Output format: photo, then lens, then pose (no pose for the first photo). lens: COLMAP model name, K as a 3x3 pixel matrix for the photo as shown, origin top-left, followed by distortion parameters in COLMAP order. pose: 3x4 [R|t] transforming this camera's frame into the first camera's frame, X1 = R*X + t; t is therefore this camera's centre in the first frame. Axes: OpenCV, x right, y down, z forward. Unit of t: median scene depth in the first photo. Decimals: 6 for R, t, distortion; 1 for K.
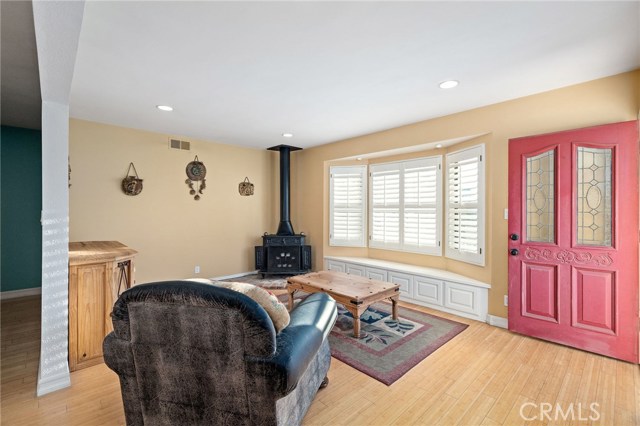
lens RADIAL K [[271.4, 0, 321.1], [0, 271.4, 210.0], [0, 0, 1]] dist [0.001498, -0.000342]
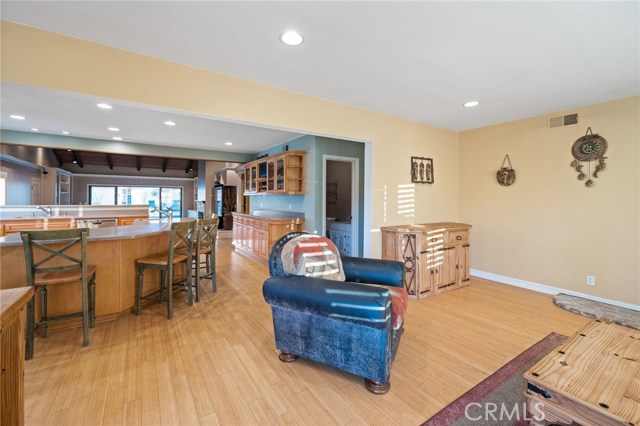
lens RADIAL K [[271.4, 0, 327.1], [0, 271.4, 192.4], [0, 0, 1]] dist [0.001498, -0.000342]
pose [[-0.120465, -0.025029, -0.992402, 0.375853], [-0.007281, 0.999677, -0.024329, 0.002397], [0.992691, 0.004295, -0.120609, 0.379709]]
